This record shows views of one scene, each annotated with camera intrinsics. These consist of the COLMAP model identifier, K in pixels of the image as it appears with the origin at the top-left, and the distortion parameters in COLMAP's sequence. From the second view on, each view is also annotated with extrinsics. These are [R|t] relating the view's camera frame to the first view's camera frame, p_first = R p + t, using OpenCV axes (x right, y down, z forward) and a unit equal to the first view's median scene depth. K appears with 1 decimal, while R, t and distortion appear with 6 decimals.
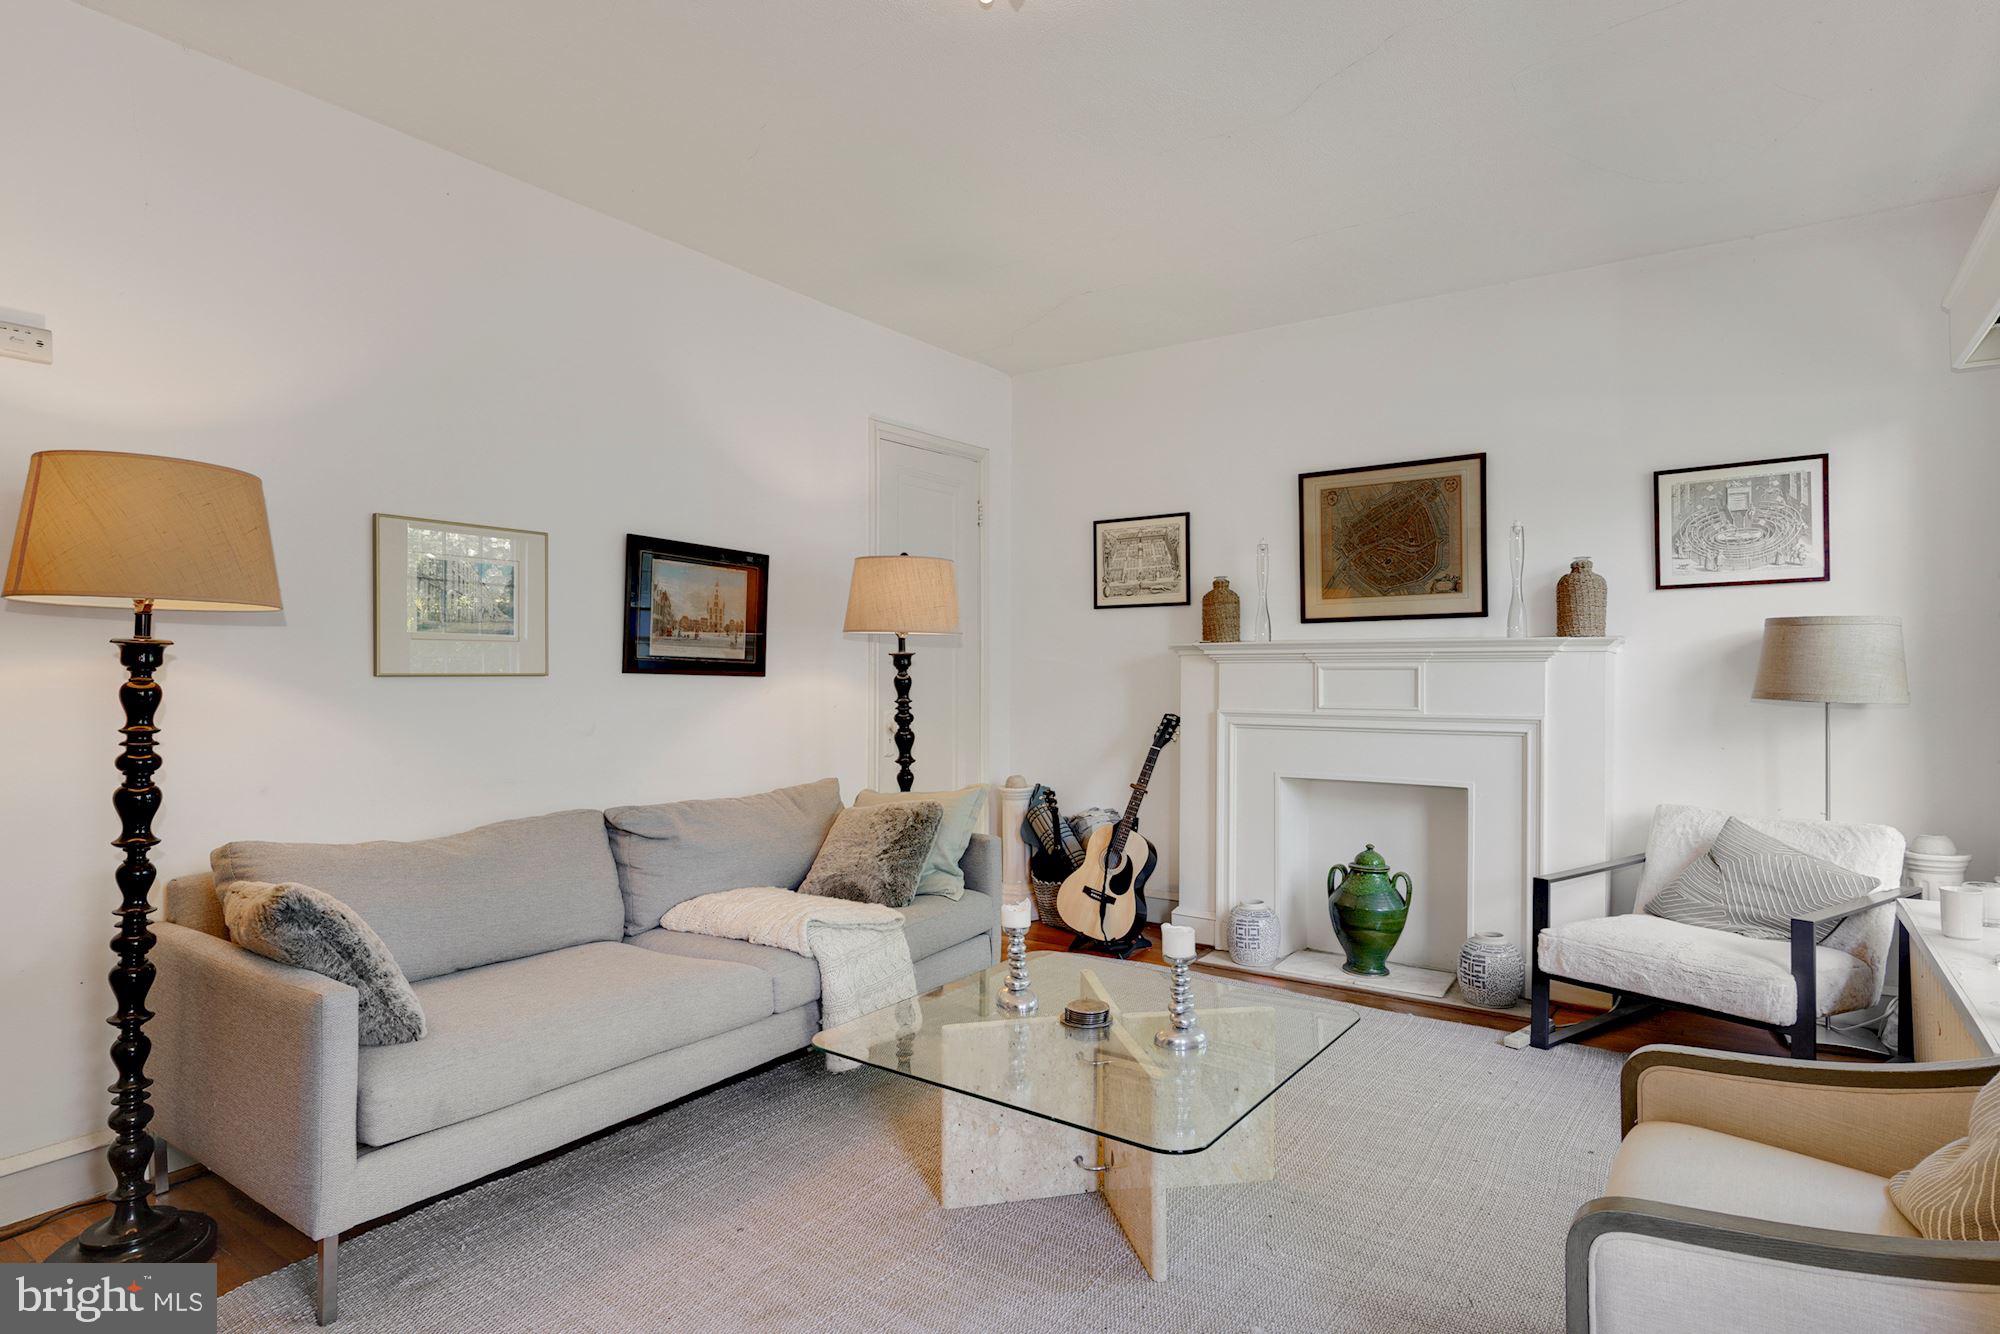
lens RADIAL K [[1091.8, 0, 1000.0], [0, 1091.8, 667.0], [0, 0, 1]] dist [-0.003838, 0.000352]
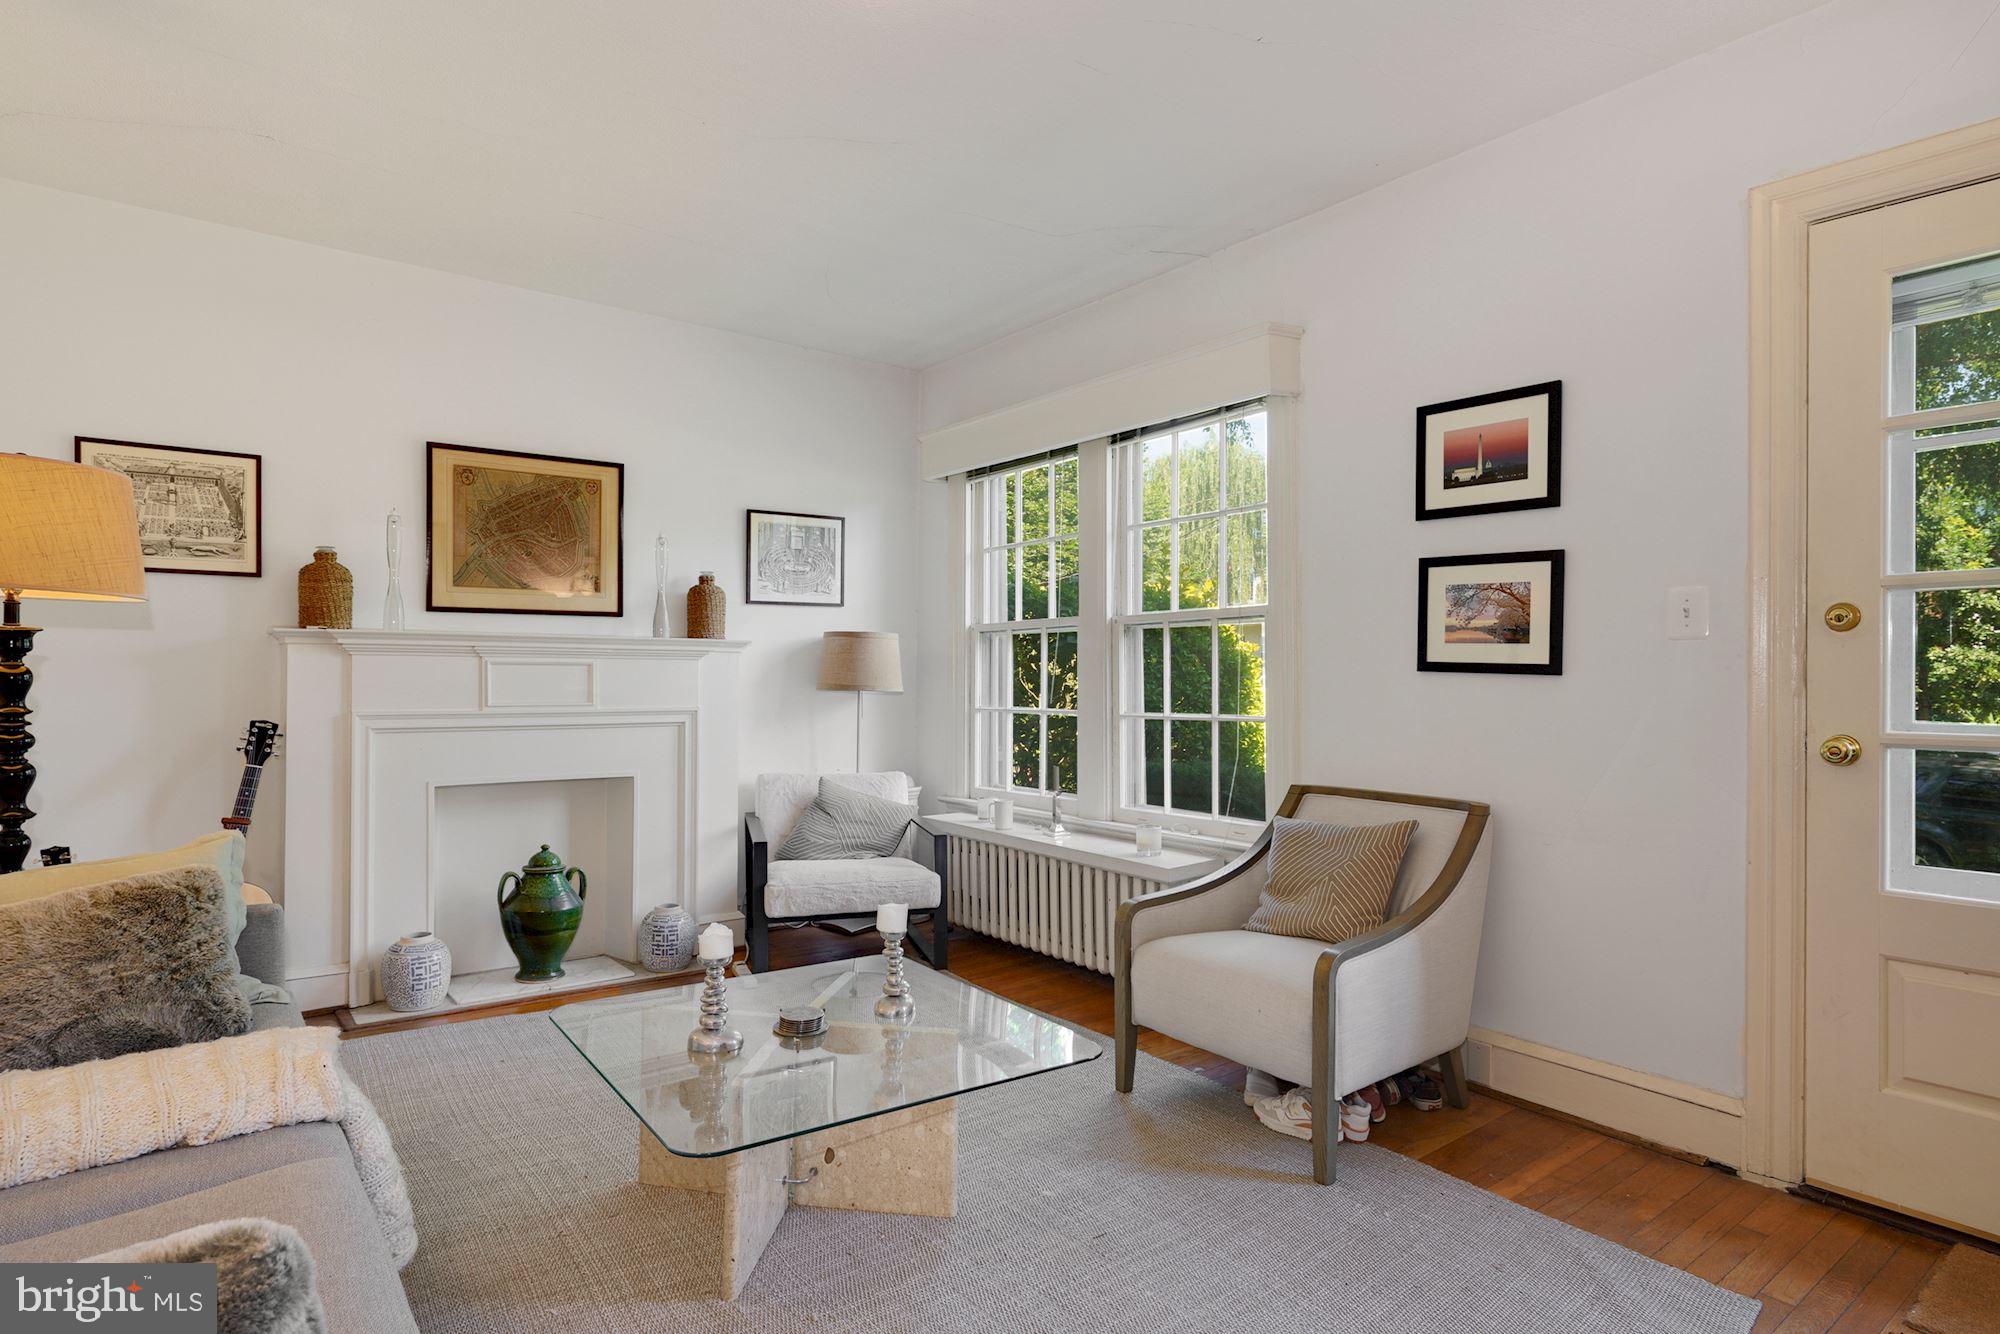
lens RADIAL K [[1091.8, 0, 1000.0], [0, 1091.8, 667.0], [0, 0, 1]] dist [-0.003838, 0.000352]
pose [[0.296186, 0.008298, 0.955094, -0.462309], [-0.013059, 0.999904, -0.004638, 0.003377], [-0.955041, -0.011099, 0.296266, 0.320338]]
